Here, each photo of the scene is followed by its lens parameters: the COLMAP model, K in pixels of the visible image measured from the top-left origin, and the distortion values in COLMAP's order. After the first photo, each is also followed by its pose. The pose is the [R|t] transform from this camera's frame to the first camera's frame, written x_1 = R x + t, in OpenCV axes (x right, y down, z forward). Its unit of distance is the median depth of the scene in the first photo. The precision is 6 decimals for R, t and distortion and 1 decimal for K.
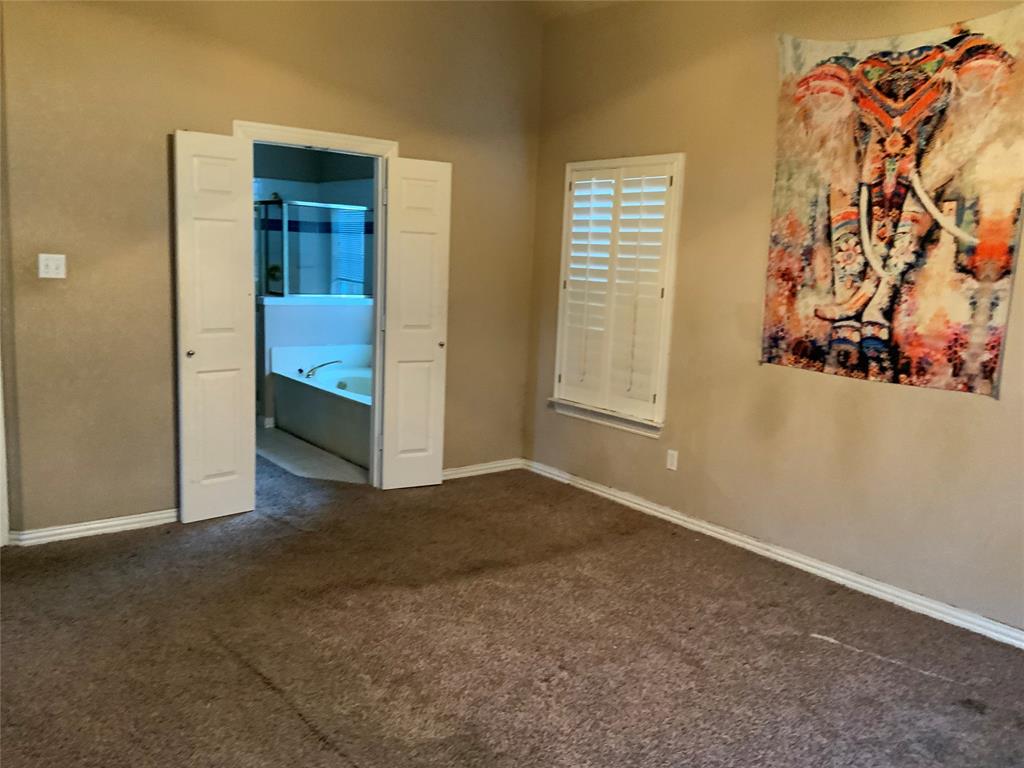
lens RADIAL K [[849.3, 0, 562.9], [0, 849.3, 380.8], [0, 0, 1]] dist [0.069038, -0.121049]
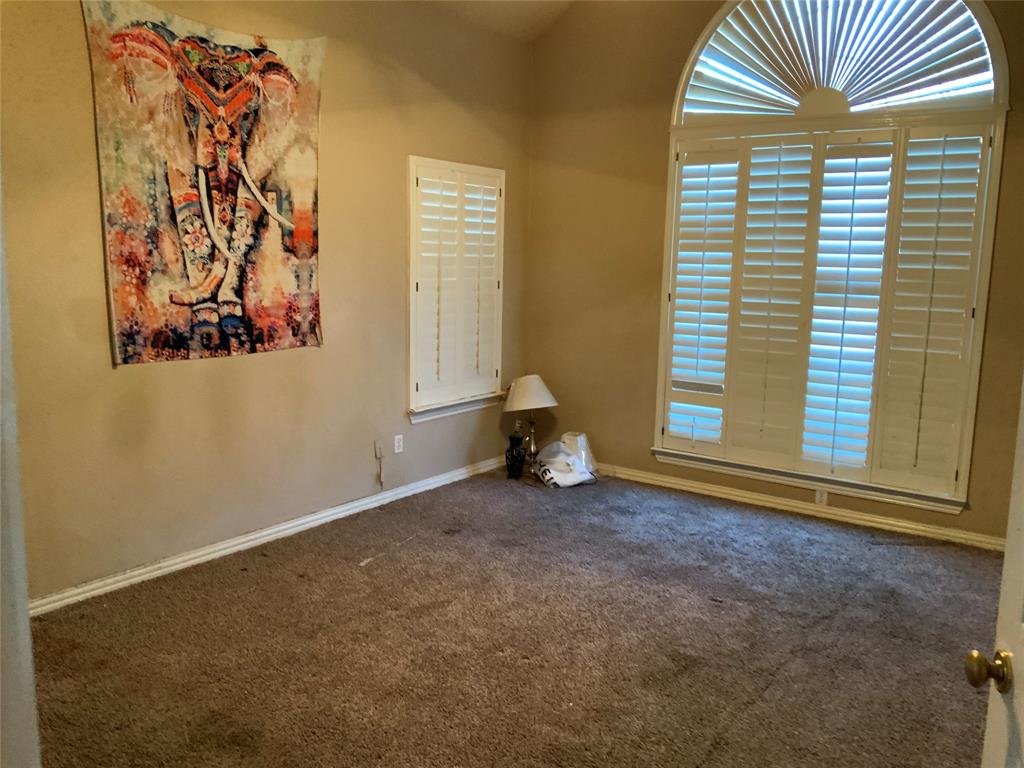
lens RADIAL K [[849.3, 0, 505.2], [0, 849.3, 382.0], [0, 0, 1]] dist [0.069038, -0.121049]
pose [[-0.226038, -0.197110, 0.953968, -0.747842], [0.110674, 0.967776, 0.226187, -0.174386], [-0.967811, 0.156707, -0.196939, 0.898609]]
